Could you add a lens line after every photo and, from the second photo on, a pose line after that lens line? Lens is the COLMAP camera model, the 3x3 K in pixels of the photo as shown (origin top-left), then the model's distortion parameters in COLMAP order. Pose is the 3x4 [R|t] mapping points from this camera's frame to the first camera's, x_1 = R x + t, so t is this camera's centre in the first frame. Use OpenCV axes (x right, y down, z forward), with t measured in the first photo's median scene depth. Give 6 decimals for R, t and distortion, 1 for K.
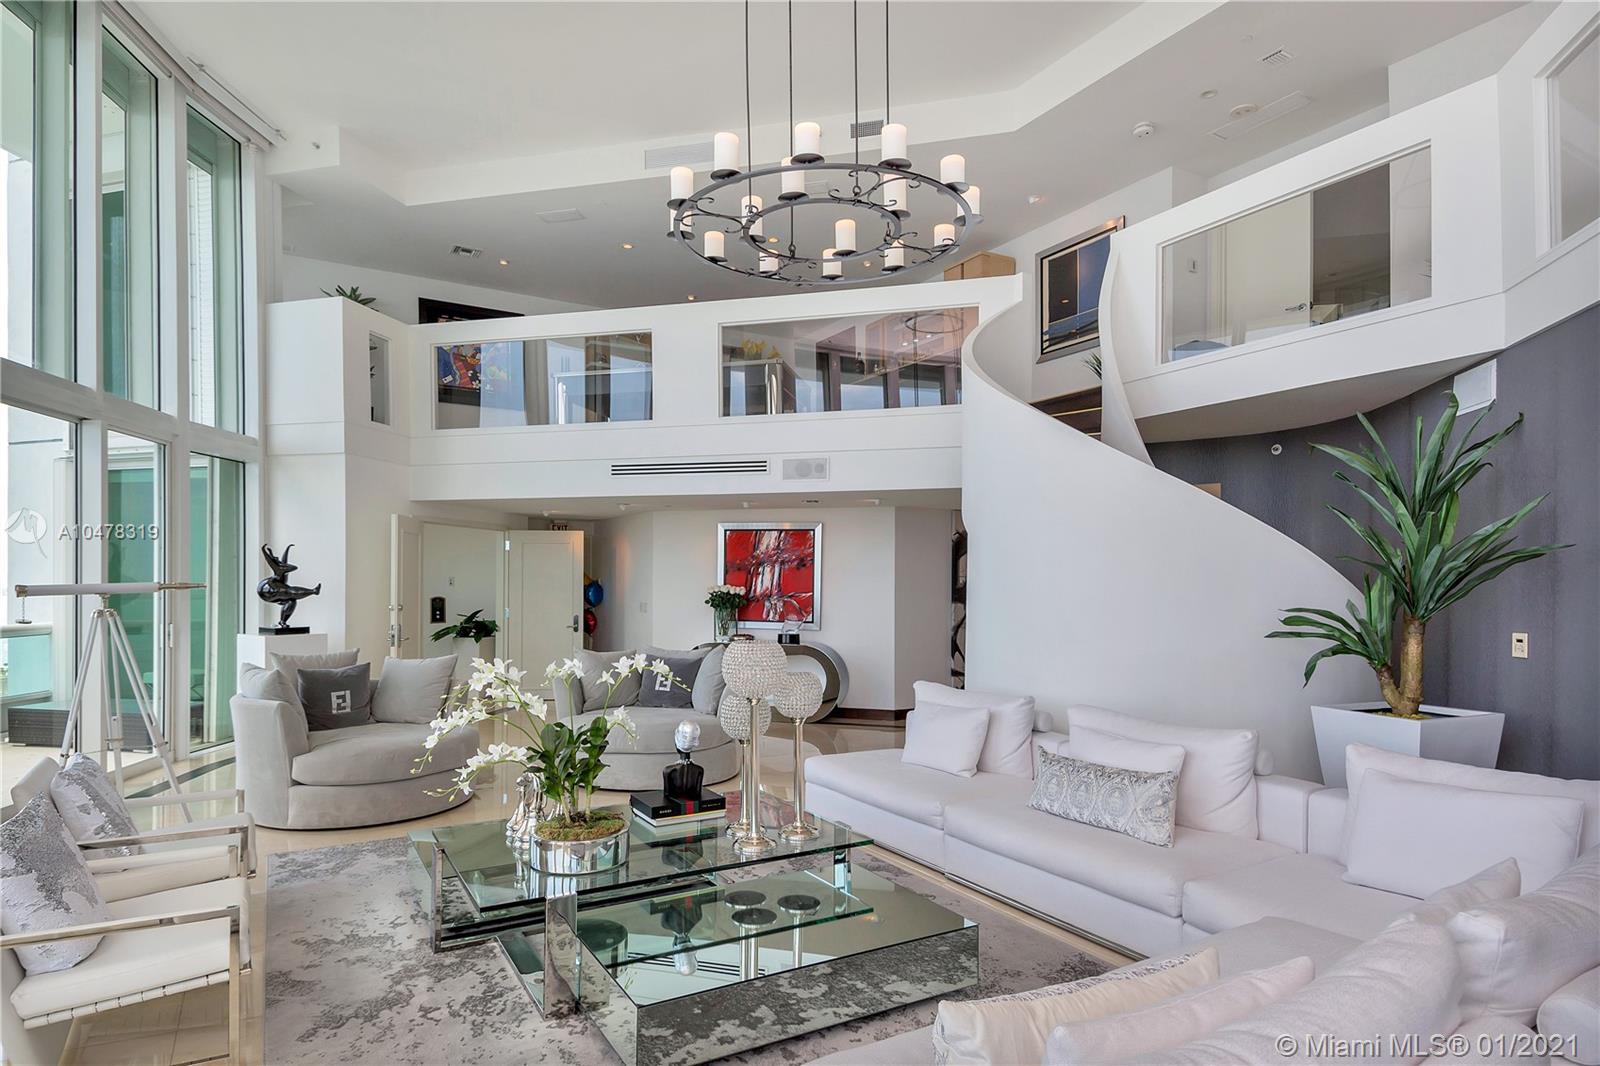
lens RADIAL K [[852.0, 0, 783.7], [0, 852.0, 528.1], [0, 0, 1]] dist [0.047337, -0.051651]
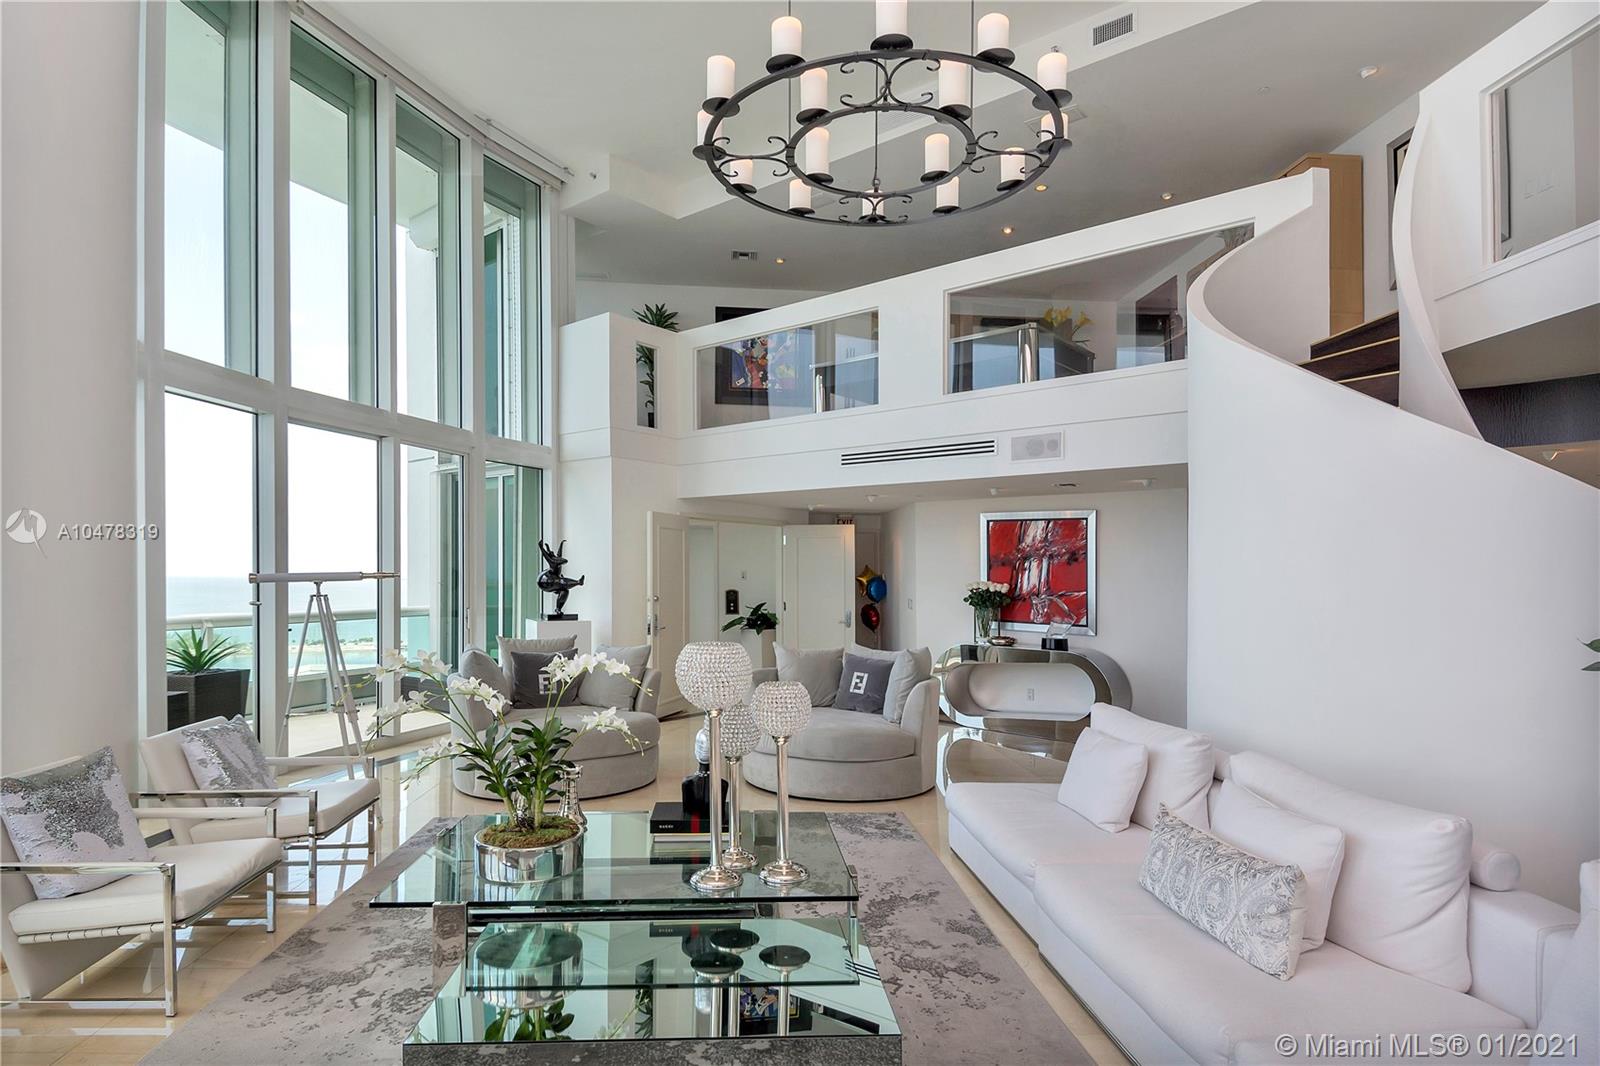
lens RADIAL K [[863.3, 0, 794.5], [0, 863.3, 541.4], [0, 0, 1]] dist [0.049219, -0.056785]
pose [[0.908689, -0.008480, -0.417389, 0.146059], [0.016976, 0.999717, 0.016648, 0.006099], [0.417129, -0.022213, 0.908576, 0.090197]]
